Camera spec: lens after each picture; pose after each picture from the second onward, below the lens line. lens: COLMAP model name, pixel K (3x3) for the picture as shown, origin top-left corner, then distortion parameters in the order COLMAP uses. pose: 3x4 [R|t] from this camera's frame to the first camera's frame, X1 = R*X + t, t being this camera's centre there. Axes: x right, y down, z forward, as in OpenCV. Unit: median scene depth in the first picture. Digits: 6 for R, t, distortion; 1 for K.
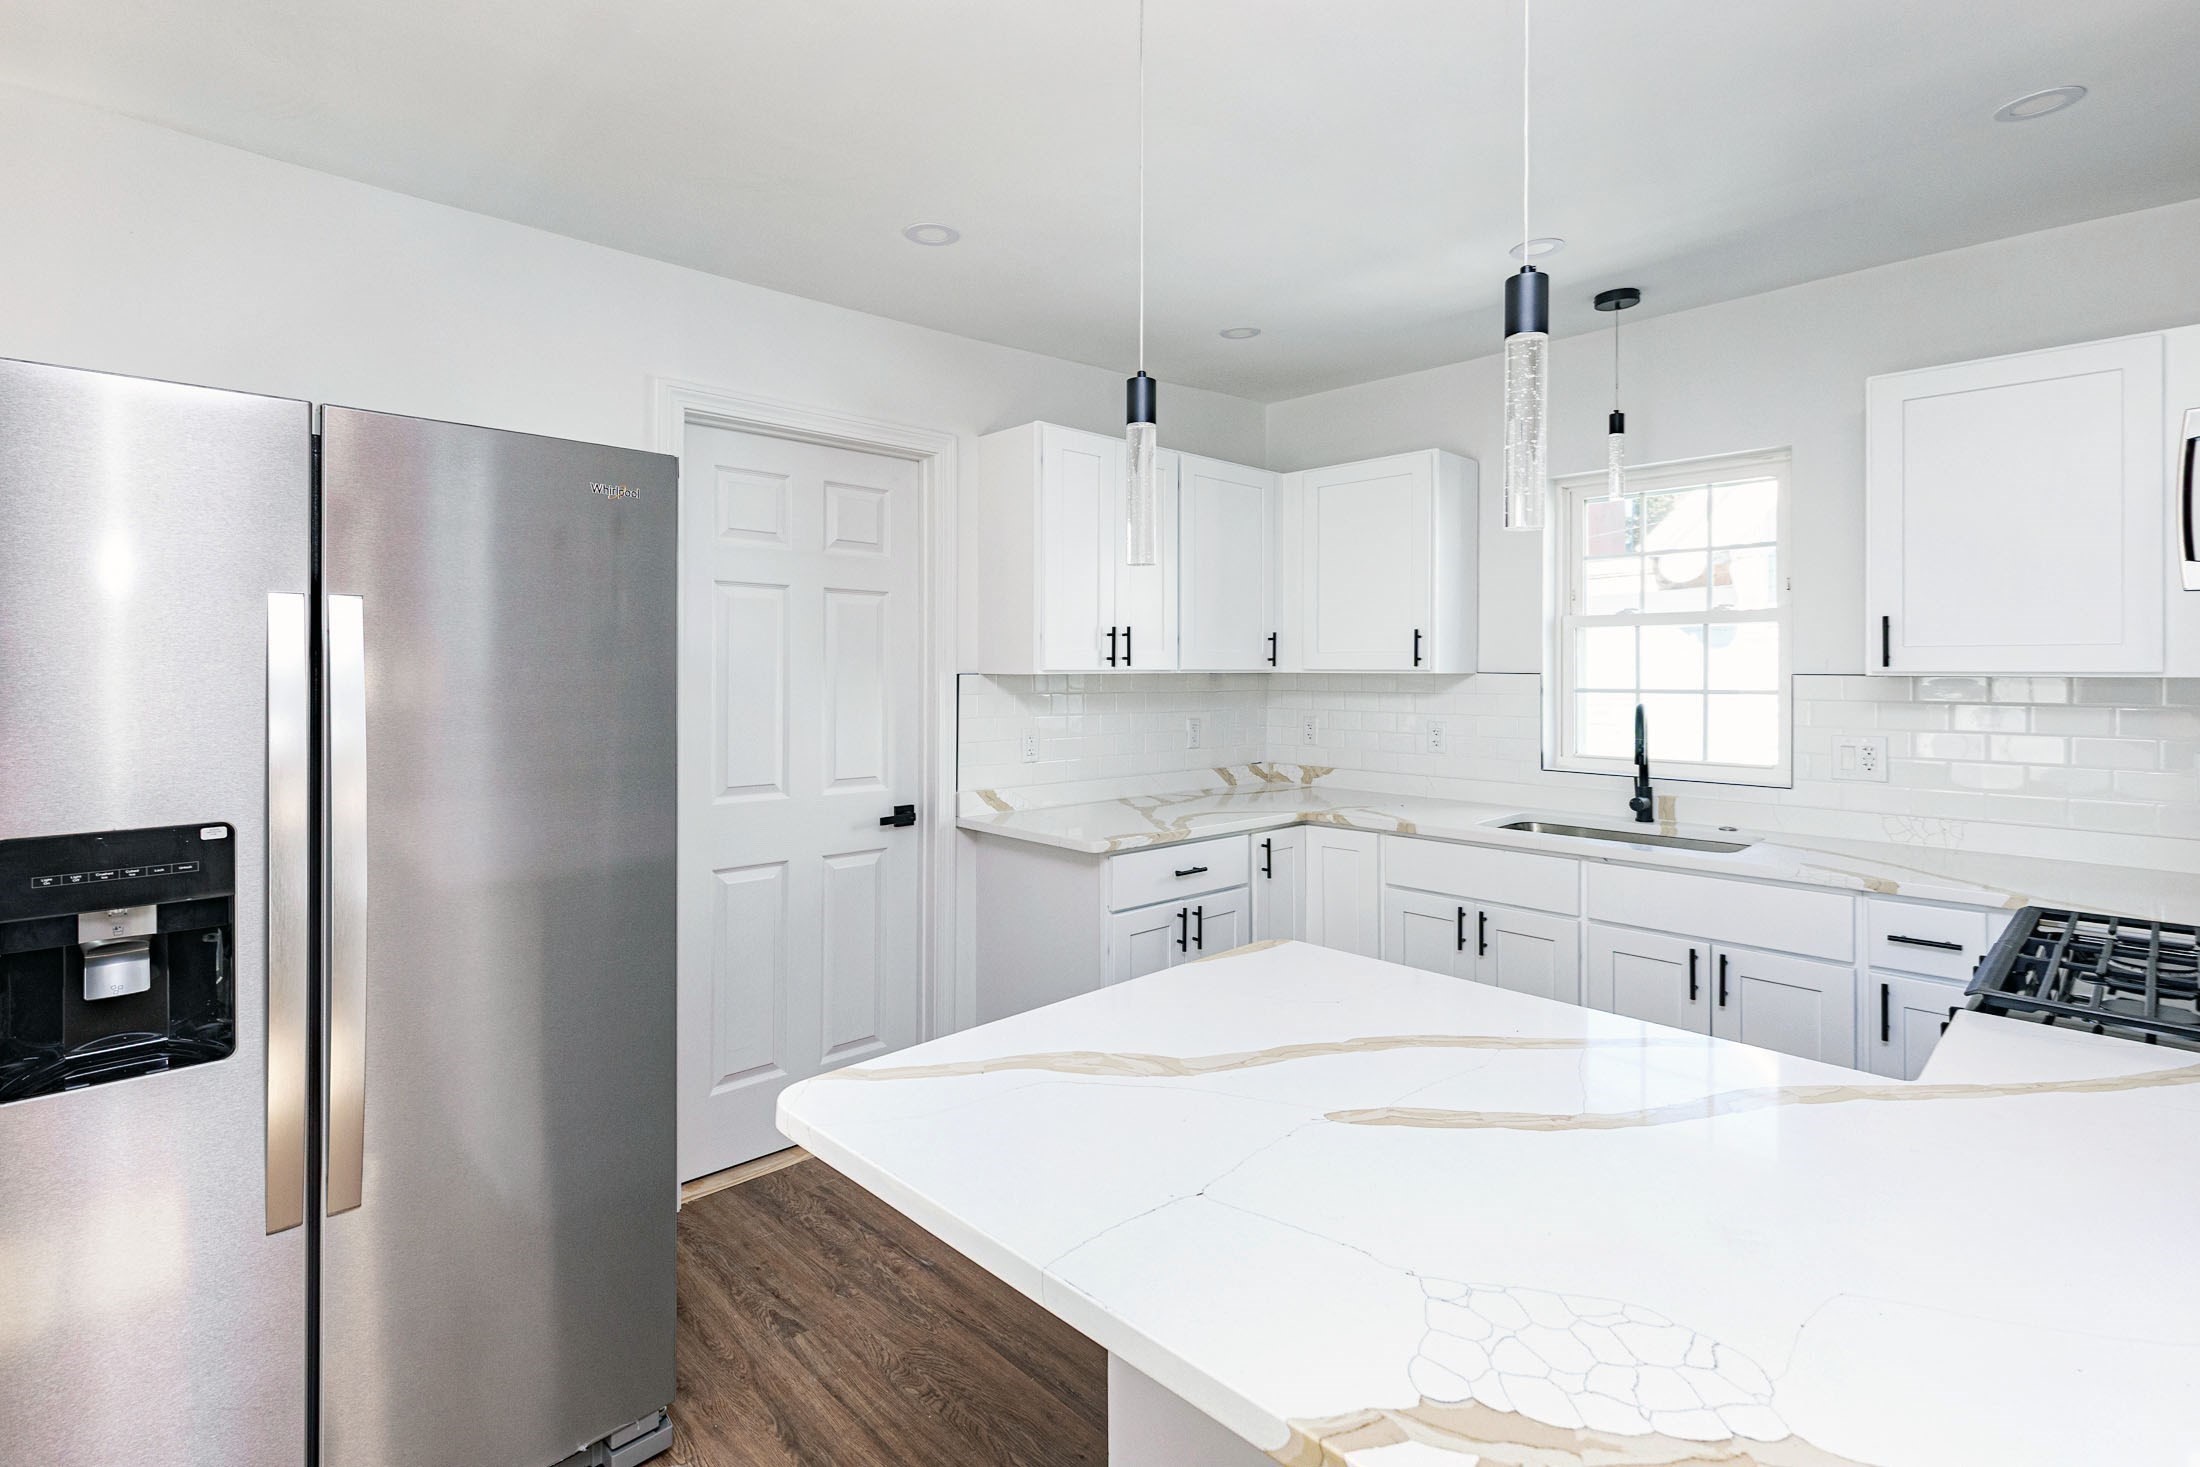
lens RADIAL K [[1005.7, 0, 1085.9], [0, 1005.7, 629.6], [0, 0, 1]] dist [0.009579, -0.001772]
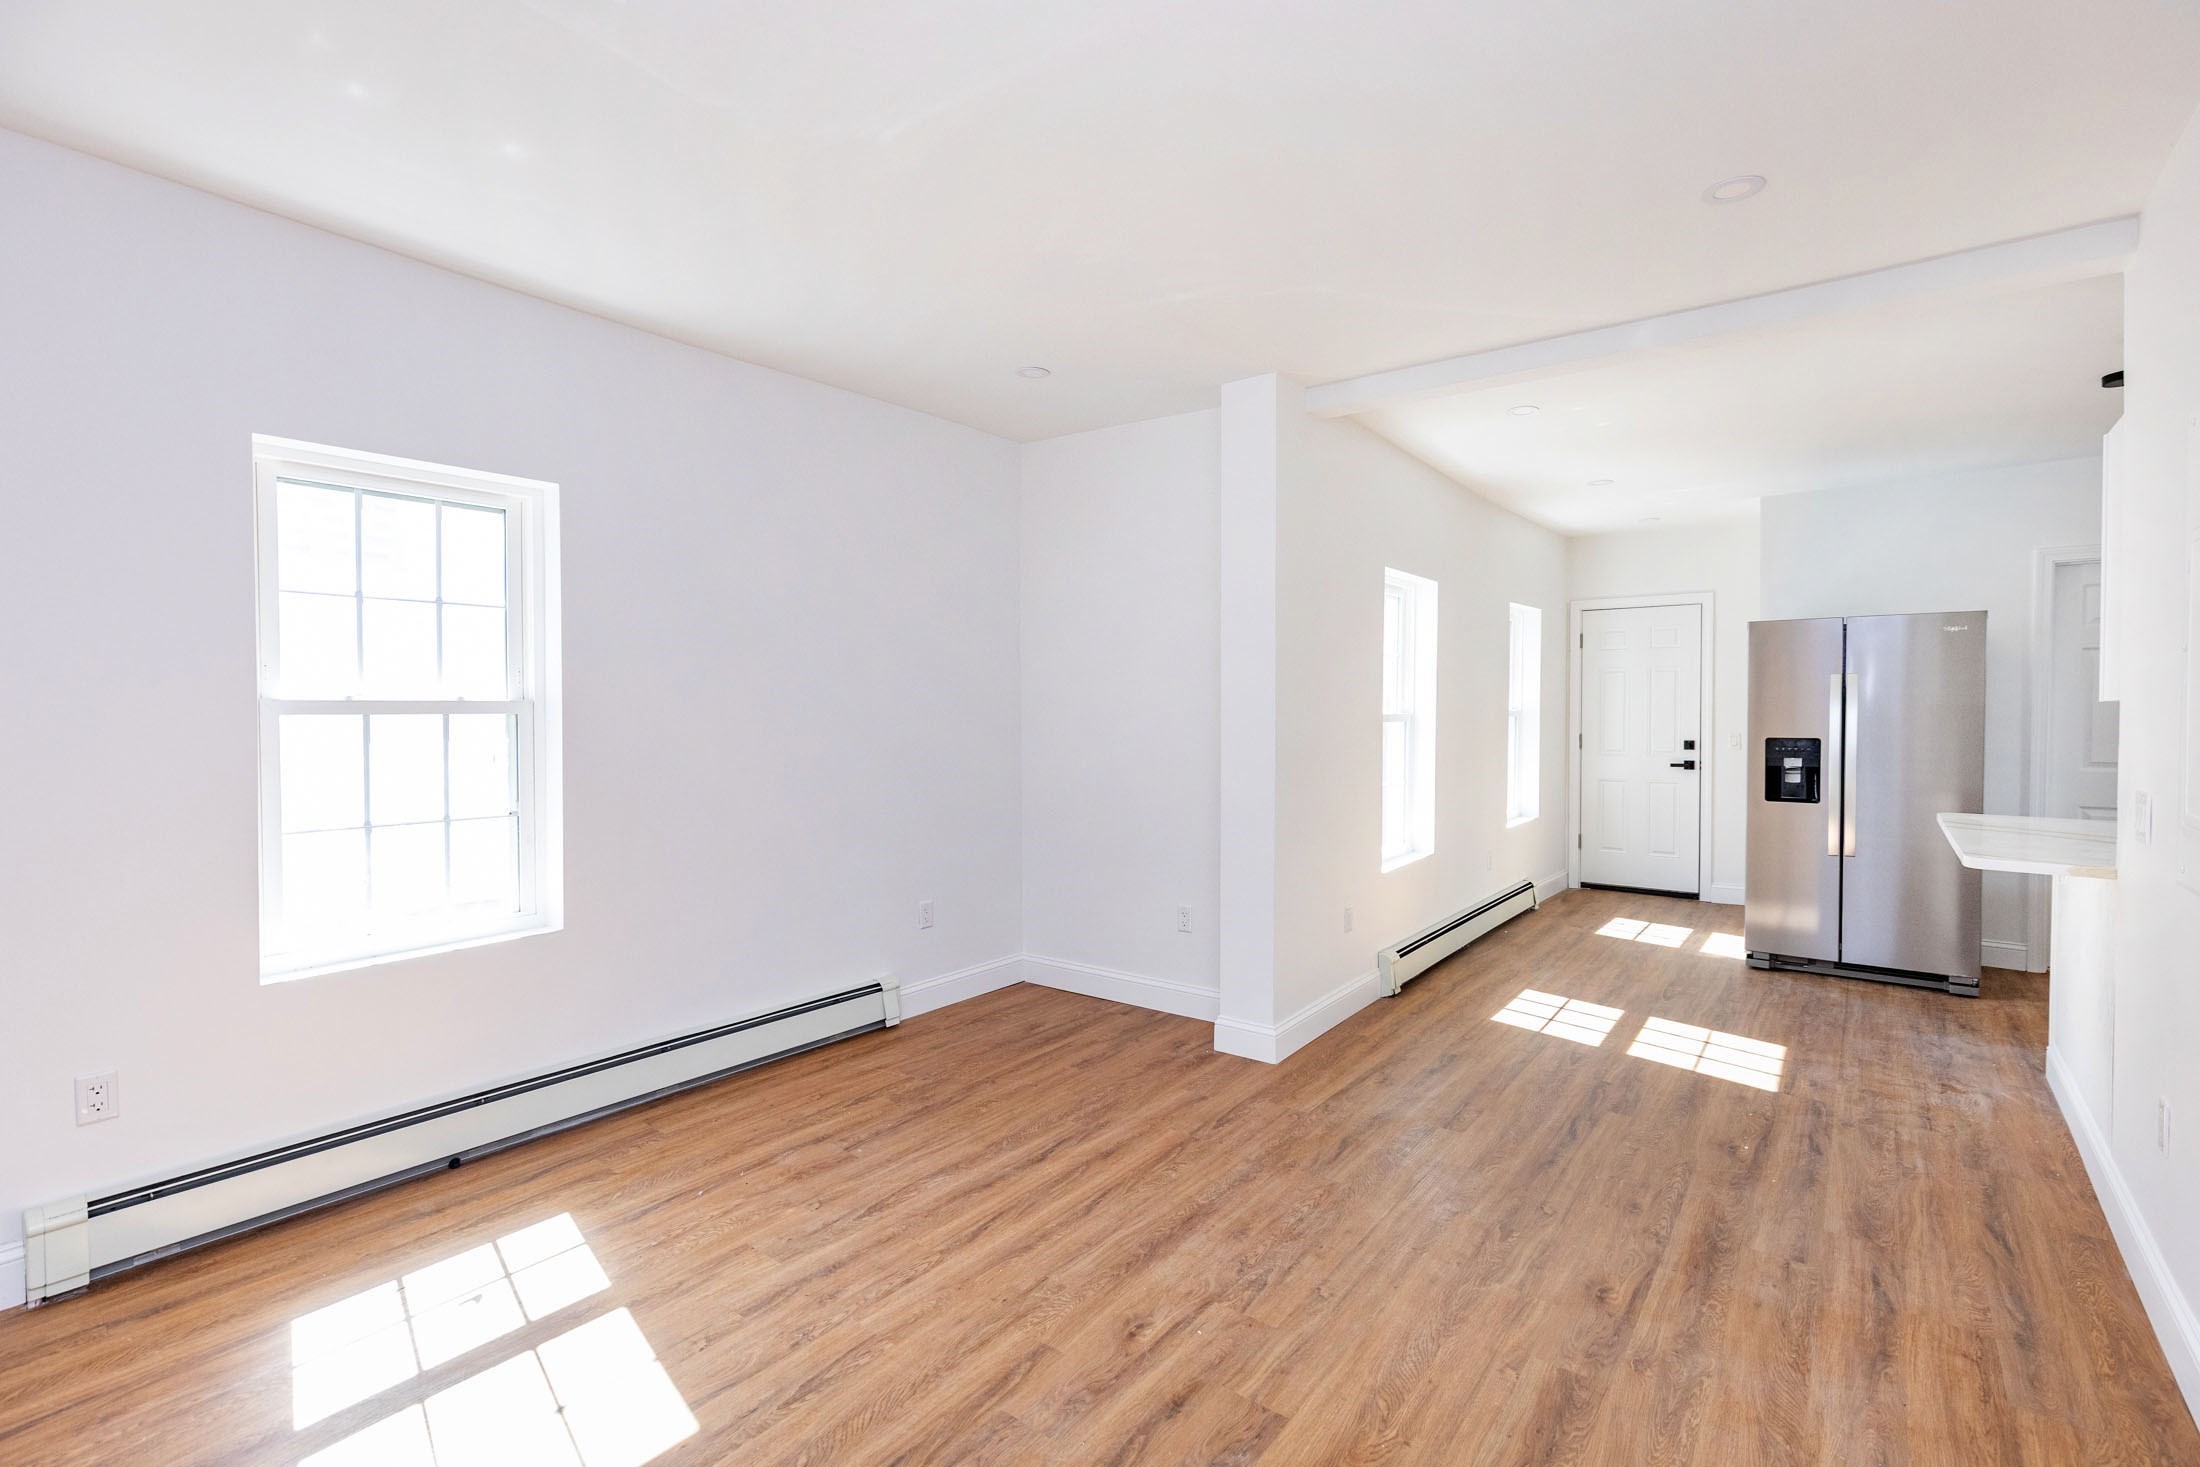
lens RADIAL K [[1005.7, 0, 1117.0], [0, 1005.7, 715.2], [0, 0, 1]] dist [0.009579, -0.001772]
pose [[0.191668, 0.018828, -0.981279, 1.069335], [0.010532, 0.999719, 0.021239, 0.011700], [0.981403, -0.014405, 0.191416, -1.038524]]
